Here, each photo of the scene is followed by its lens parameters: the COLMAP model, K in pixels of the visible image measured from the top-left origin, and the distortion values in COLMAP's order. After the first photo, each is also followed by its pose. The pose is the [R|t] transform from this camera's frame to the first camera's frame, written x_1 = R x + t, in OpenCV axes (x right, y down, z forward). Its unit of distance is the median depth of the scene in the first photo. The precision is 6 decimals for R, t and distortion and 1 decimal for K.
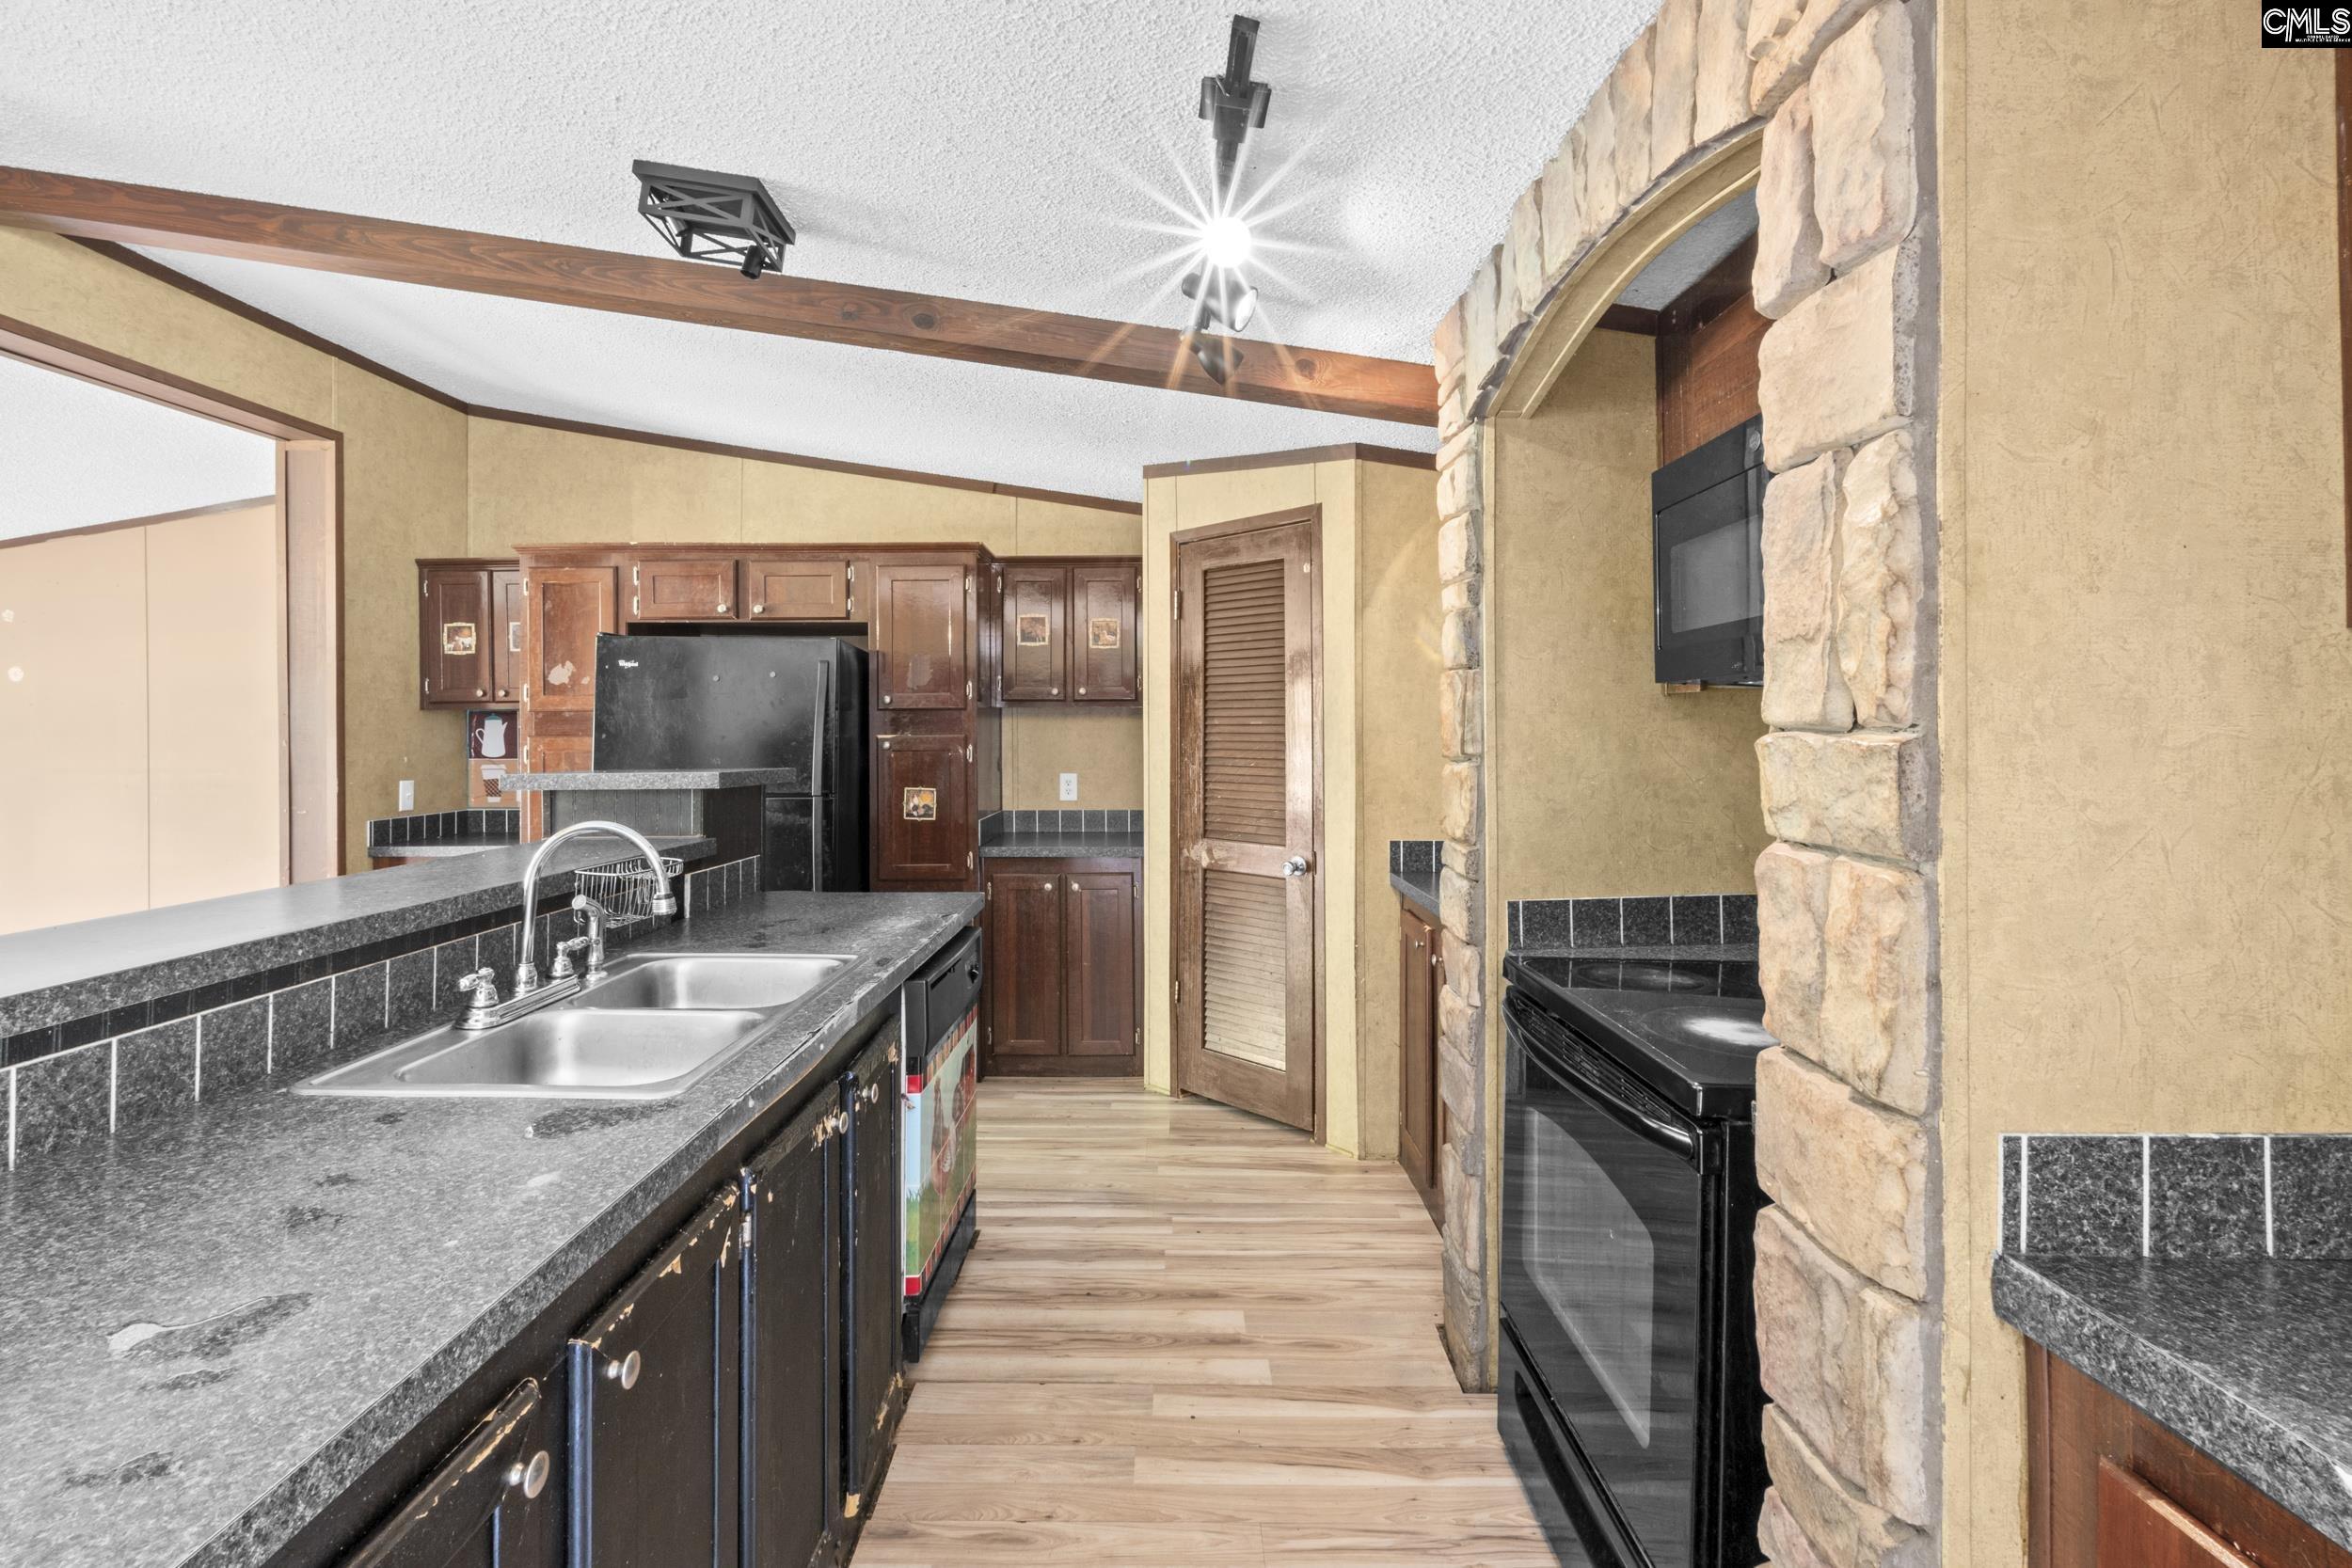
lens RADIAL K [[1104.6, 0, 1181.5], [0, 1104.6, 725.7], [0, 0, 1]] dist [-0.008566, 0.002343]
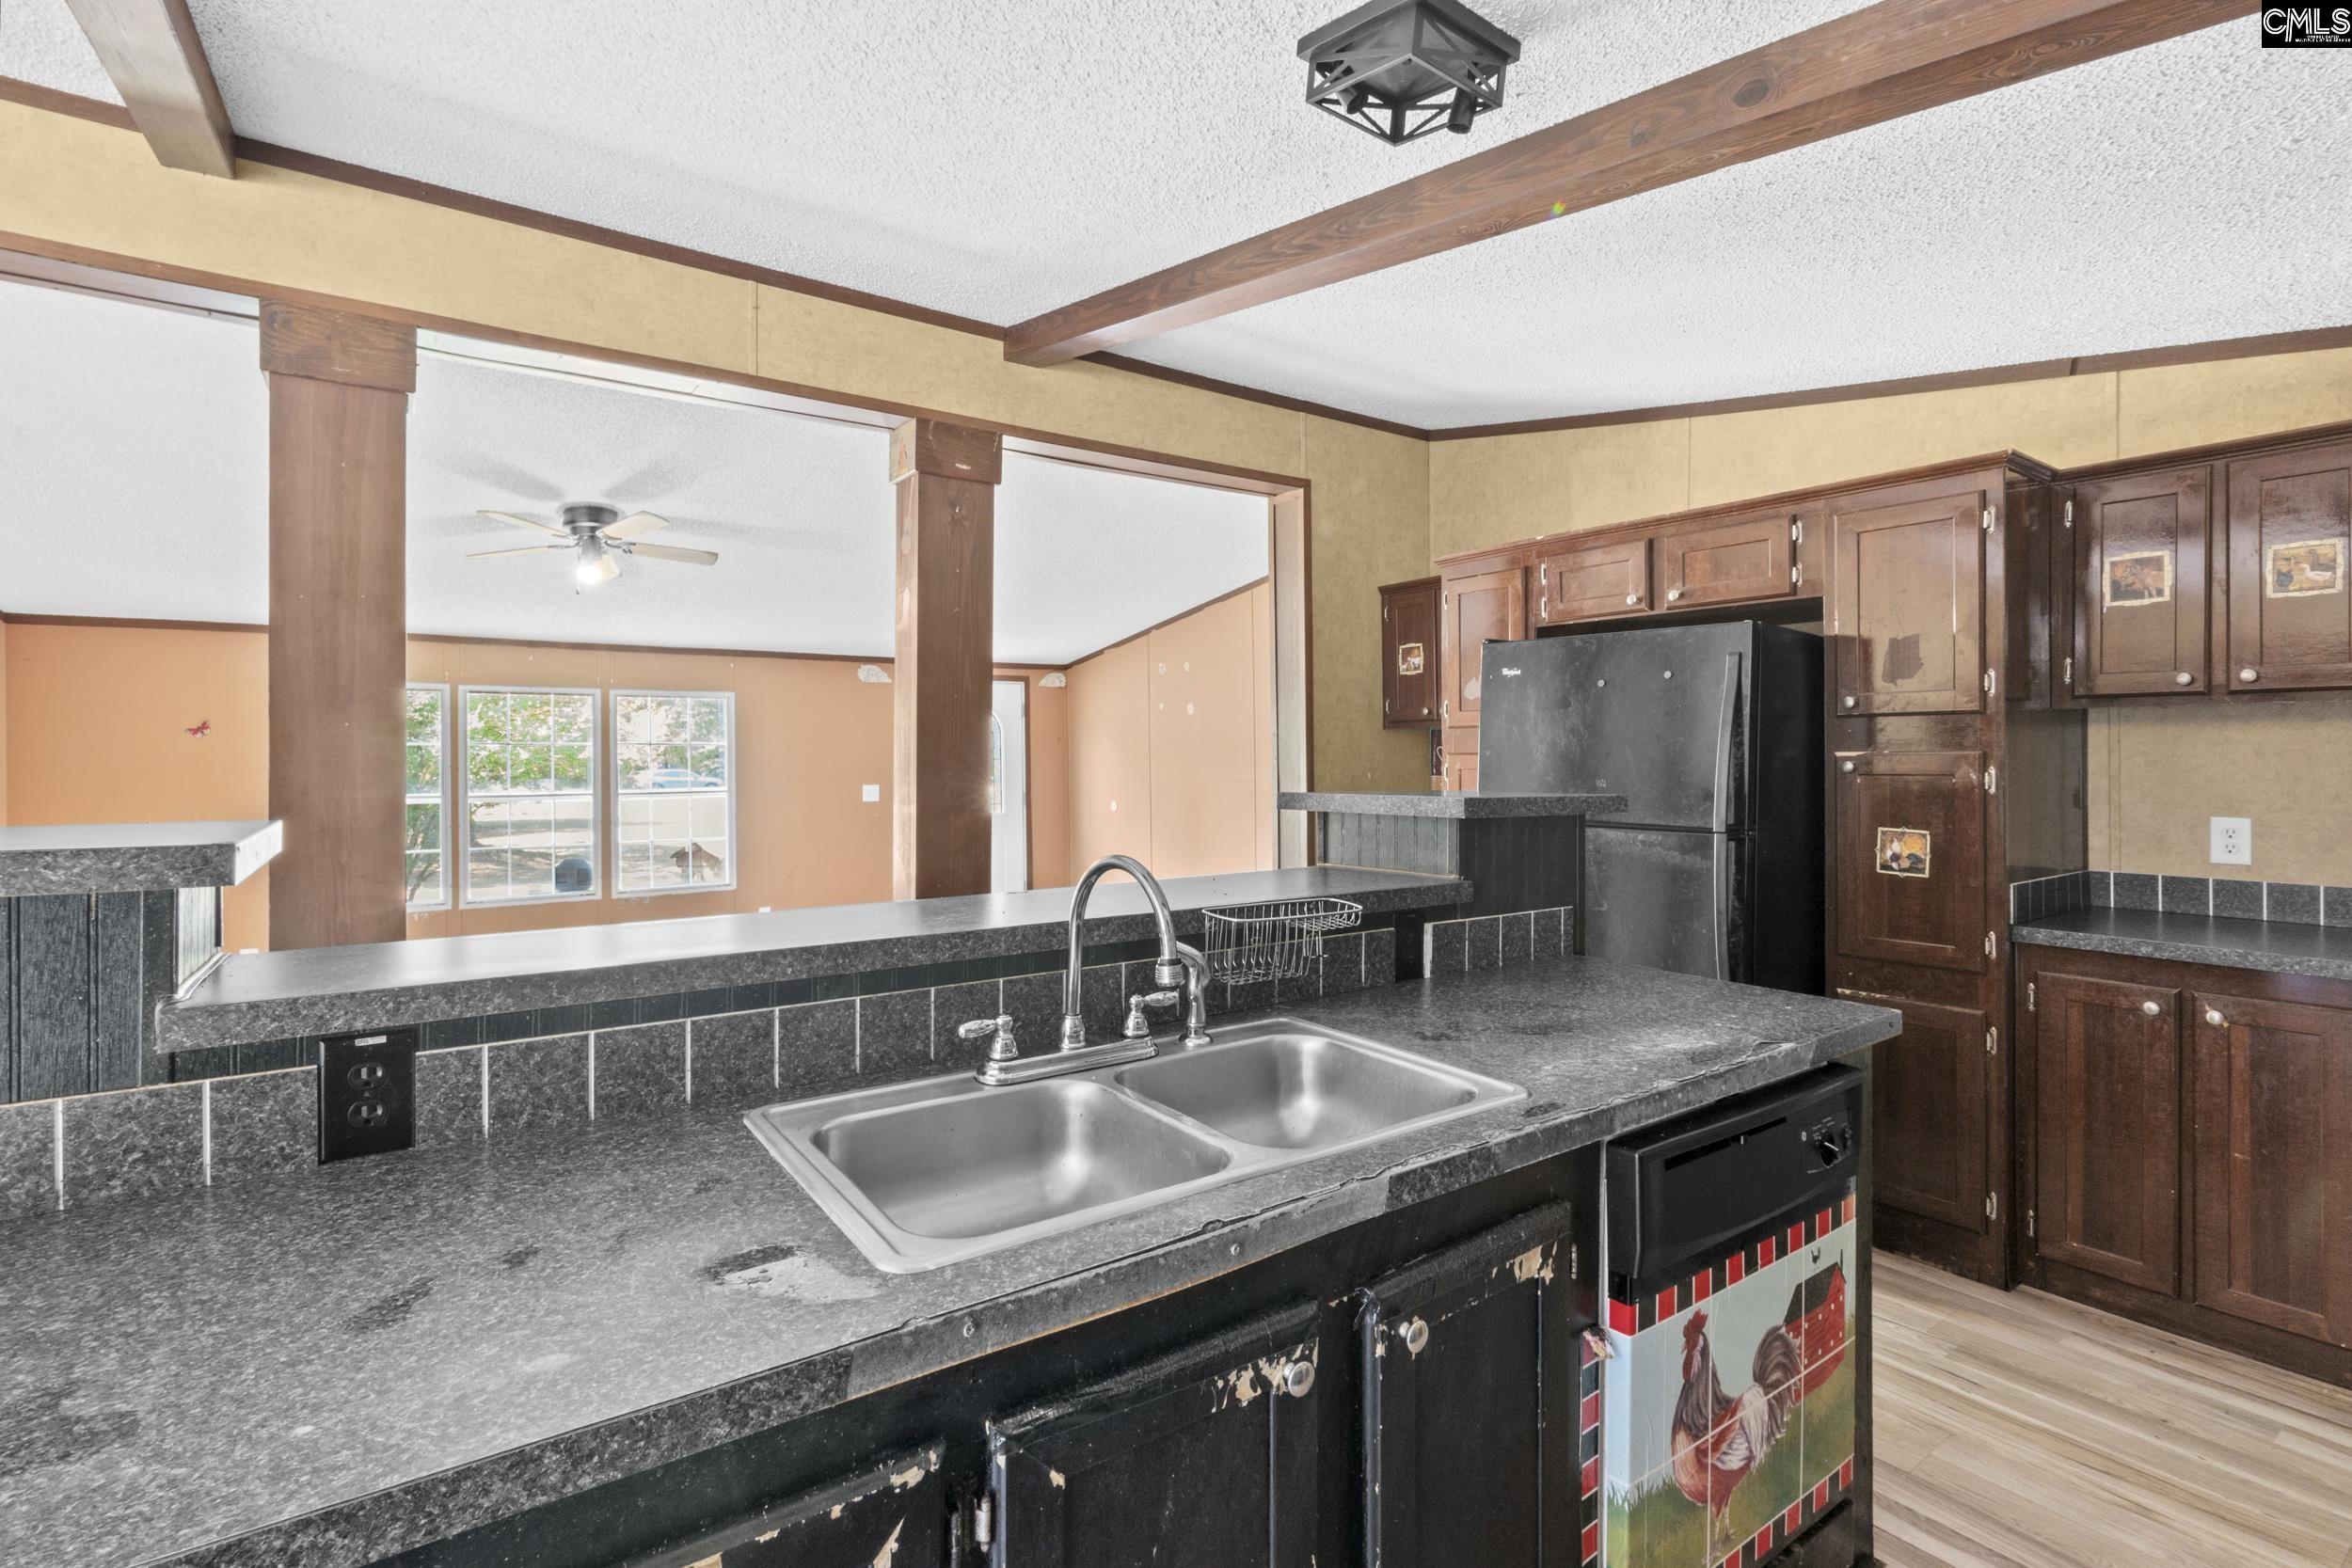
lens RADIAL K [[1104.6, 0, 1147.6], [0, 1104.6, 759.5], [0, 0, 1]] dist [-0.008566, 0.002343]
pose [[0.571848, 0.004433, -0.820348, 0.066484], [0.005499, 0.999942, 0.009237, 0.005085], [0.820341, -0.009793, 0.571790, 0.271042]]
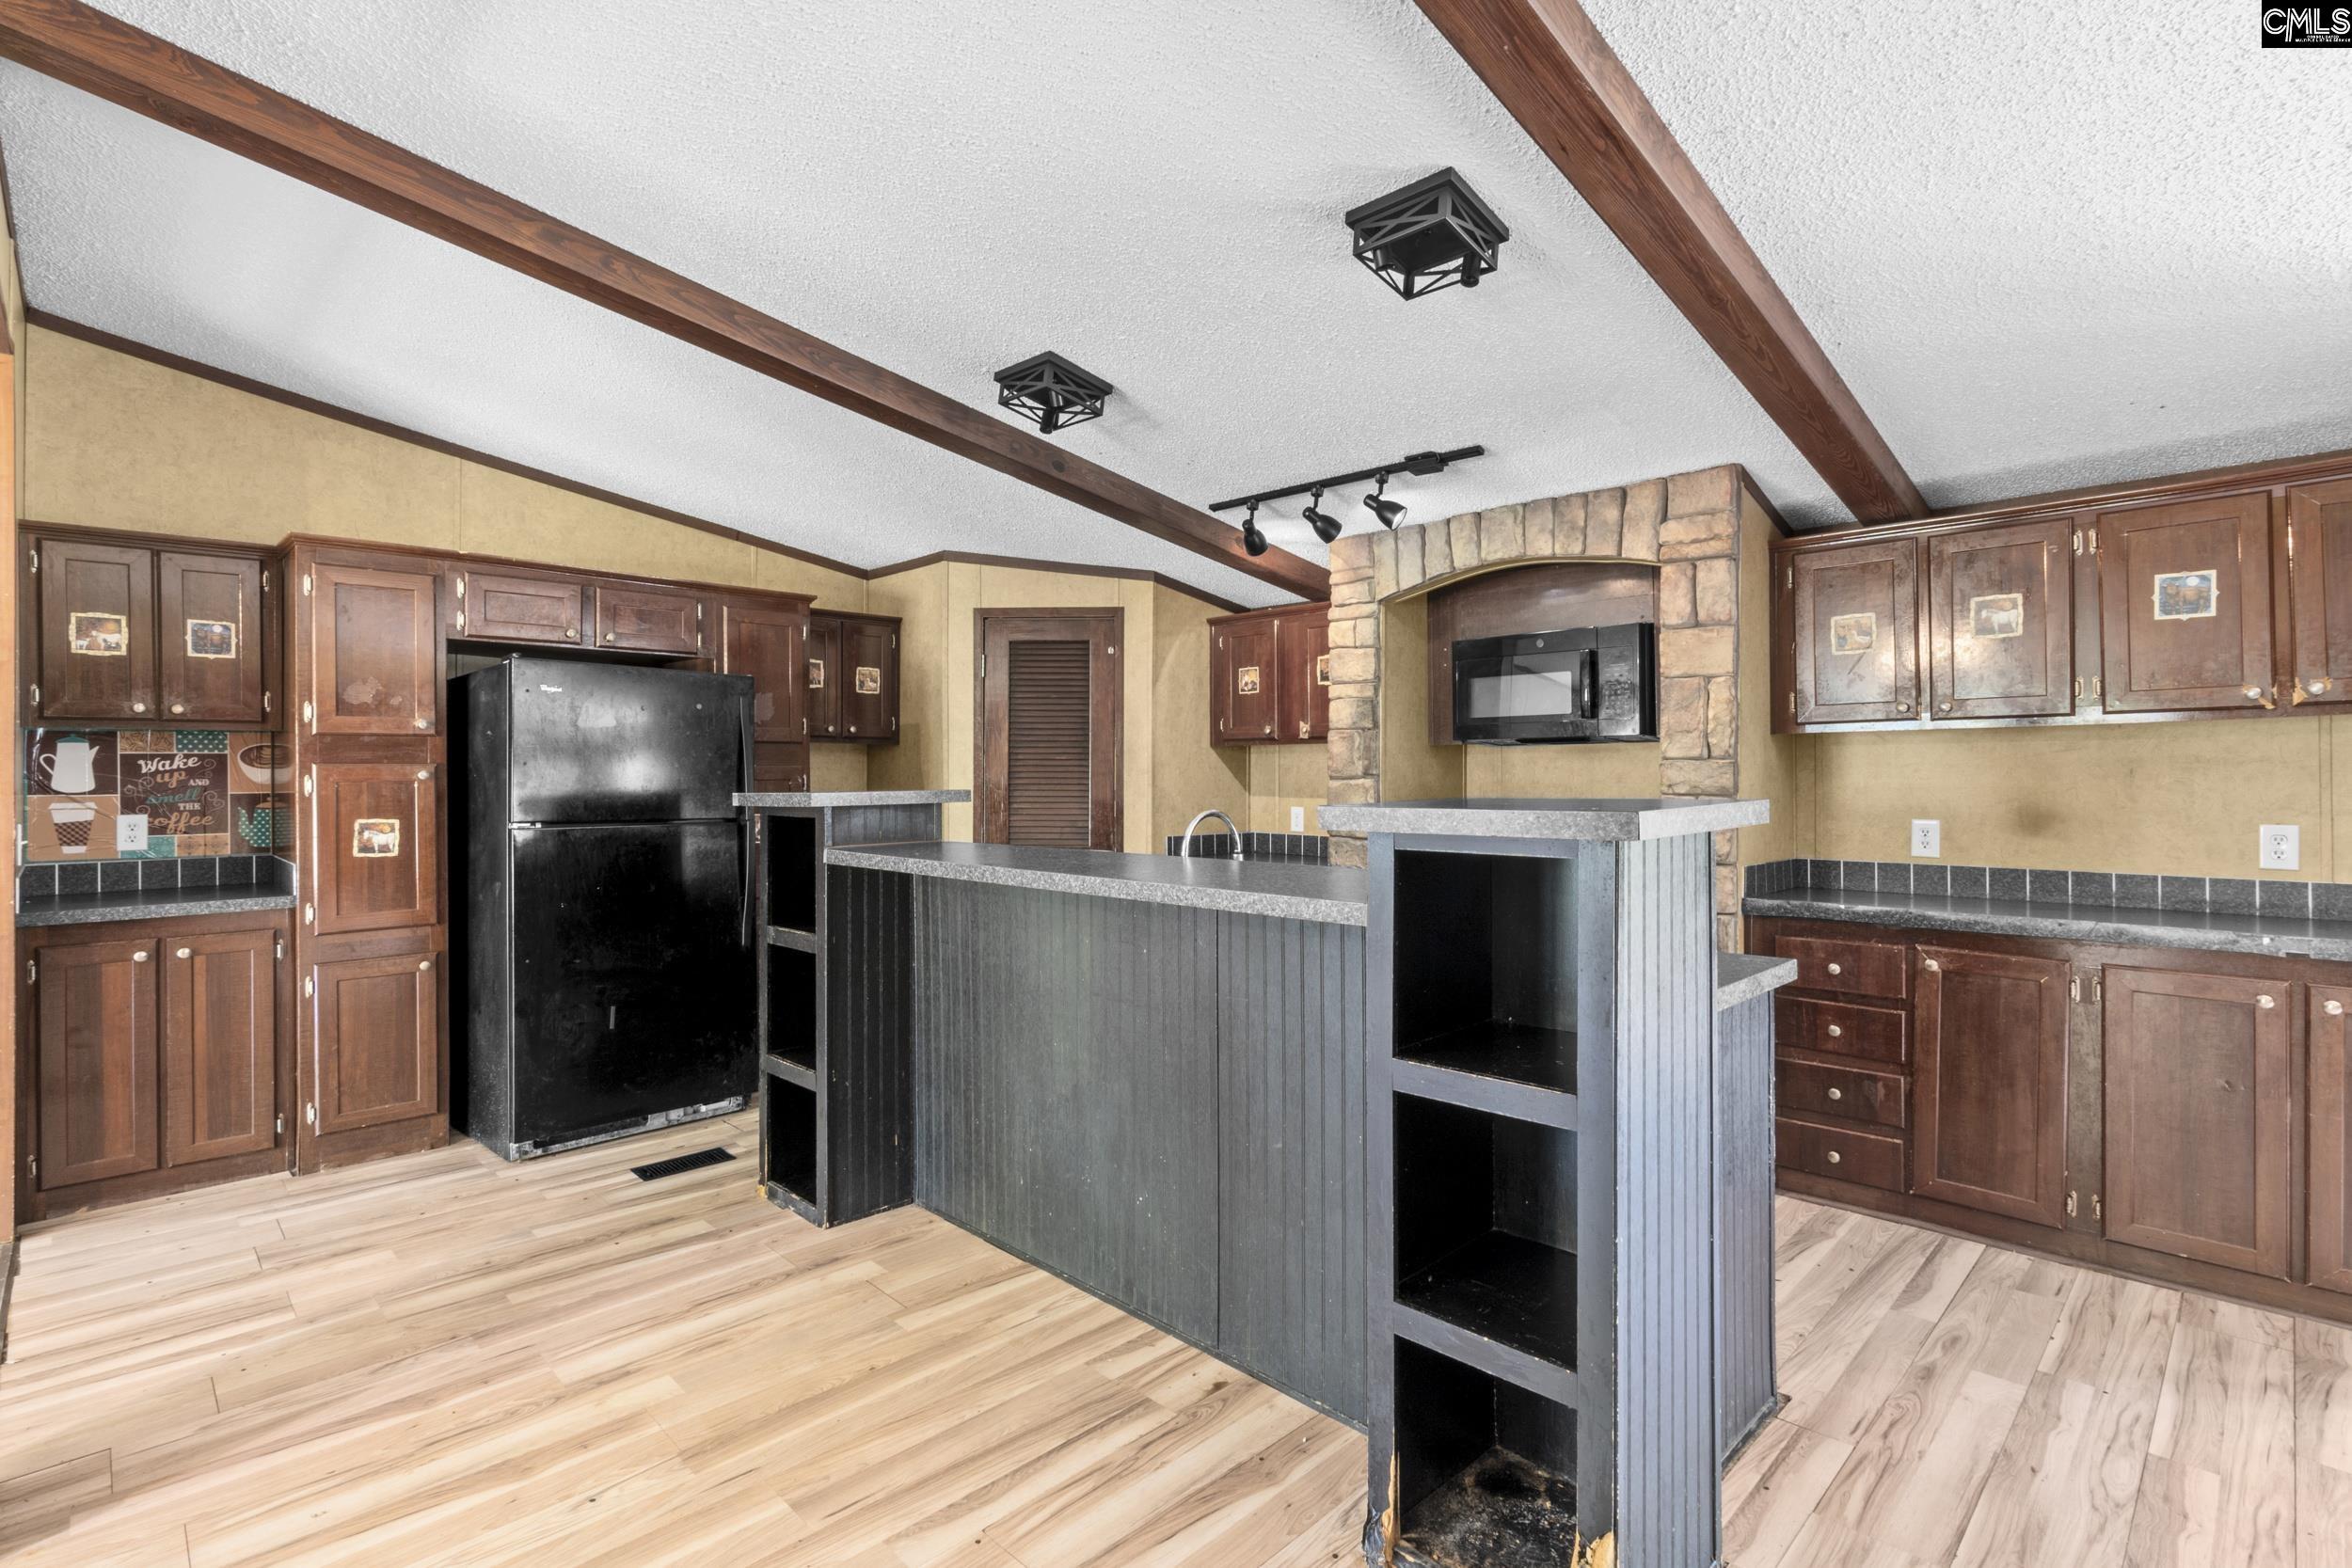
lens RADIAL K [[1104.6, 0, 1175.1], [0, 1104.6, 778.3], [0, 0, 1]] dist [-0.008566, 0.002343]
pose [[0.702029, -0.000274, 0.712148, -0.882800], [-0.005154, 0.999972, 0.005466, 0.015447], [-0.712130, -0.007507, 0.702008, -0.069422]]
